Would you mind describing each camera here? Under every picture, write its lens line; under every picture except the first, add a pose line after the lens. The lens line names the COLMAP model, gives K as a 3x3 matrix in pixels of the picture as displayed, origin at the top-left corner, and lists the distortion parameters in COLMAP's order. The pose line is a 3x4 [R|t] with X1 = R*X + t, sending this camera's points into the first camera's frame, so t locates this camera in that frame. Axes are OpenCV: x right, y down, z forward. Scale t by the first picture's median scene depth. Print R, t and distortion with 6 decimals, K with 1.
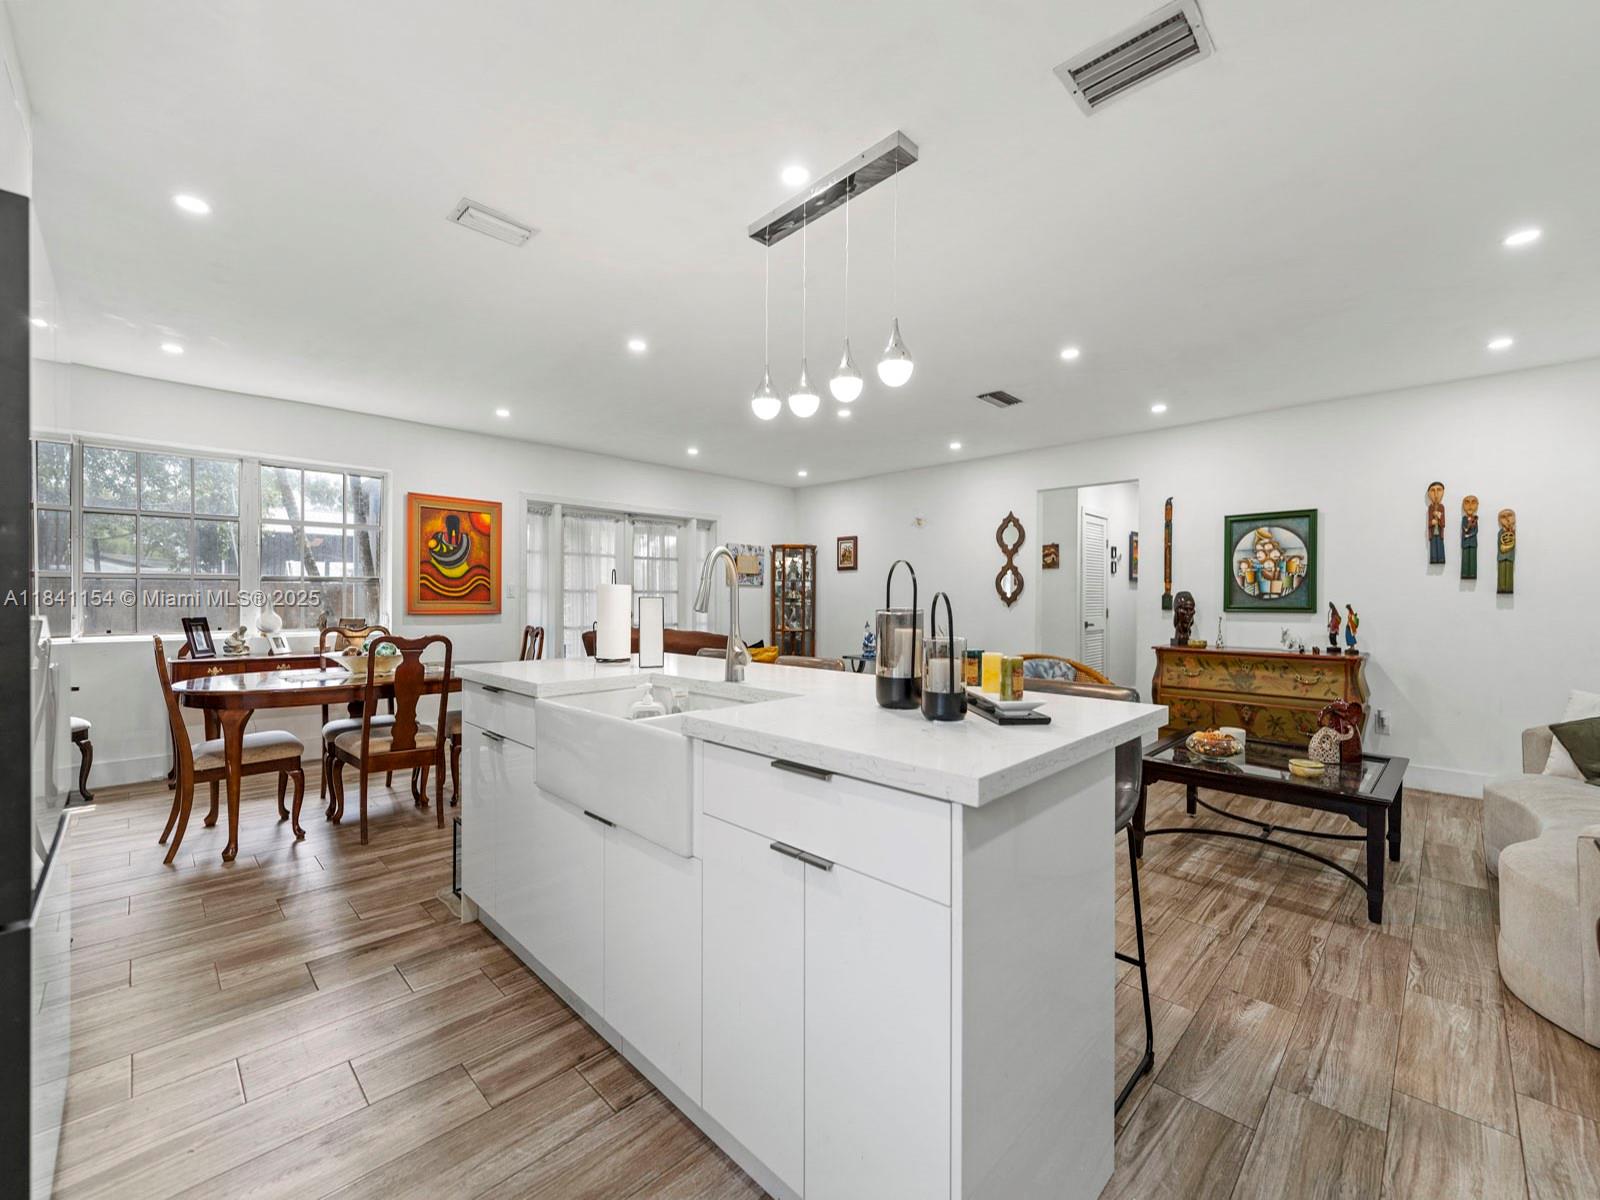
lens RADIAL K [[654.3, 0, 801.5], [0, 654.3, 600.3], [0, 0, 1]] dist [0.000429, -0.001795]
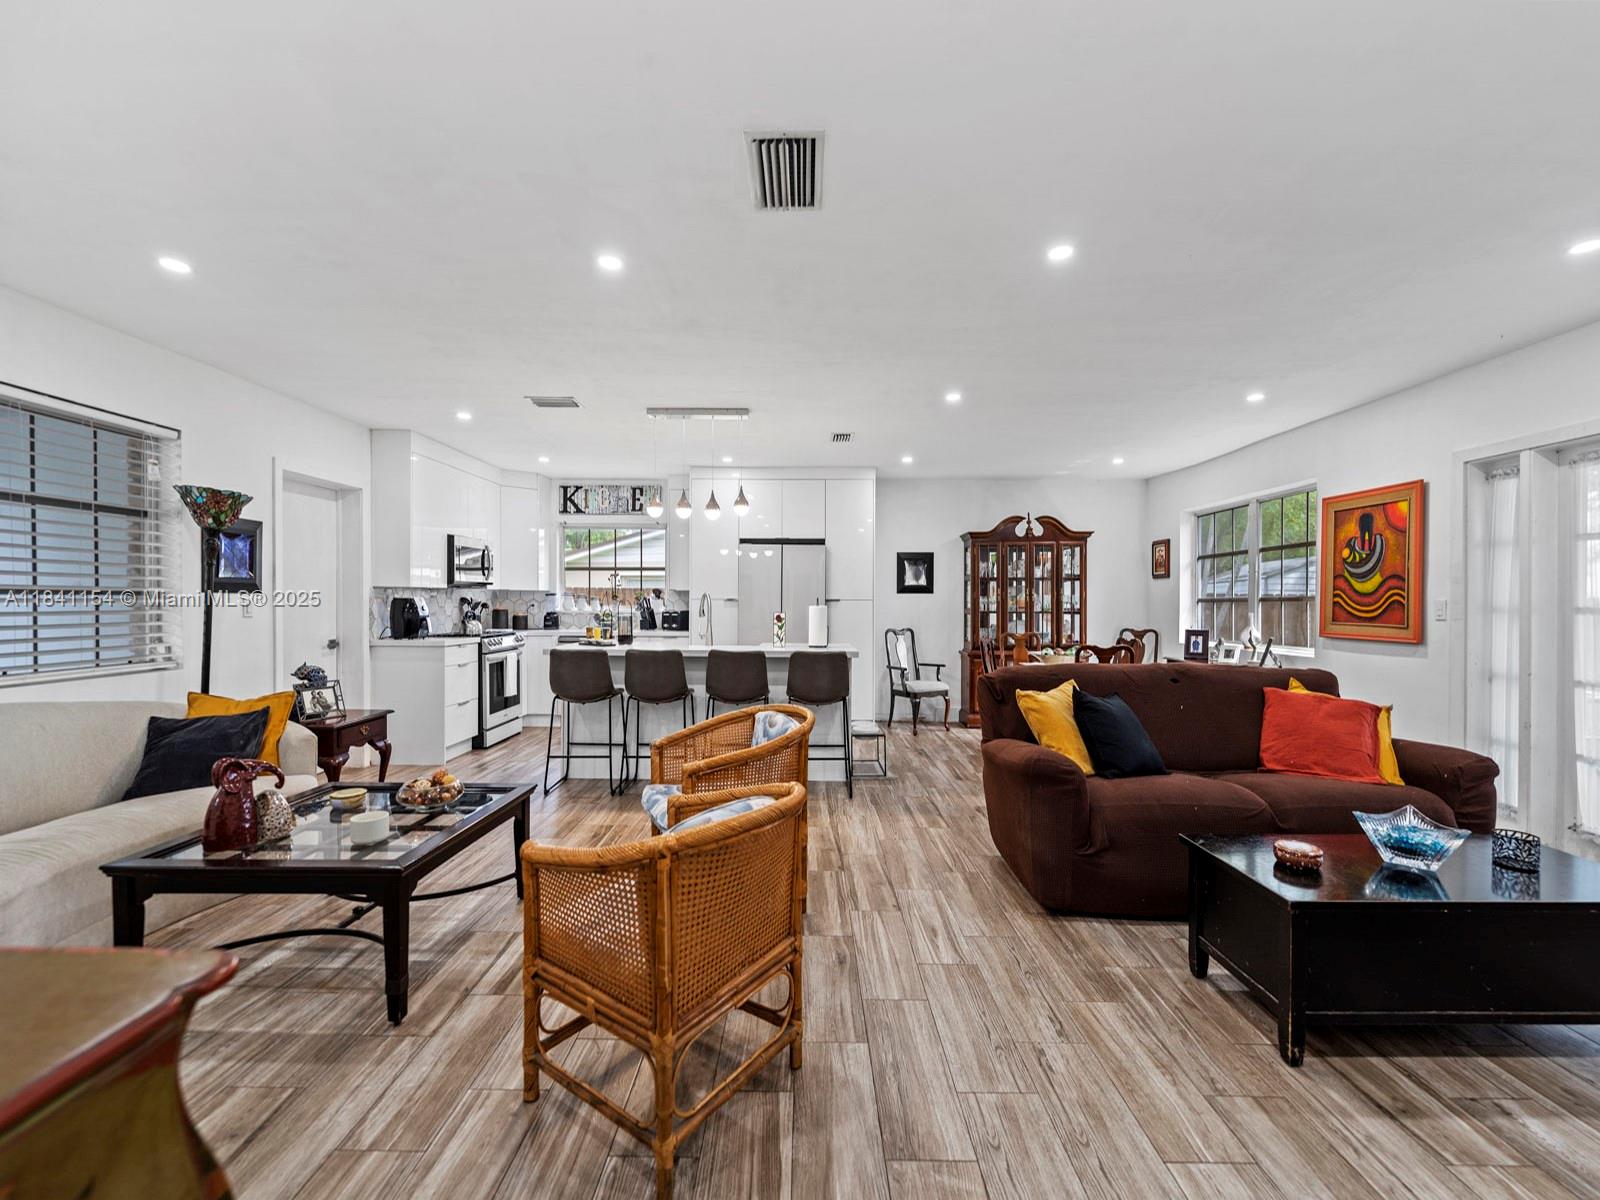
lens RADIAL K [[654.3, 0, 799.9], [0, 654.3, 607.5], [0, 0, 1]] dist [0.000429, -0.001795]
pose [[-0.716185, -0.004392, -0.697897, 0.562125], [-0.011663, 0.999916, 0.005676, -0.015917], [0.697813, 0.012205, -0.716176, 1.230160]]
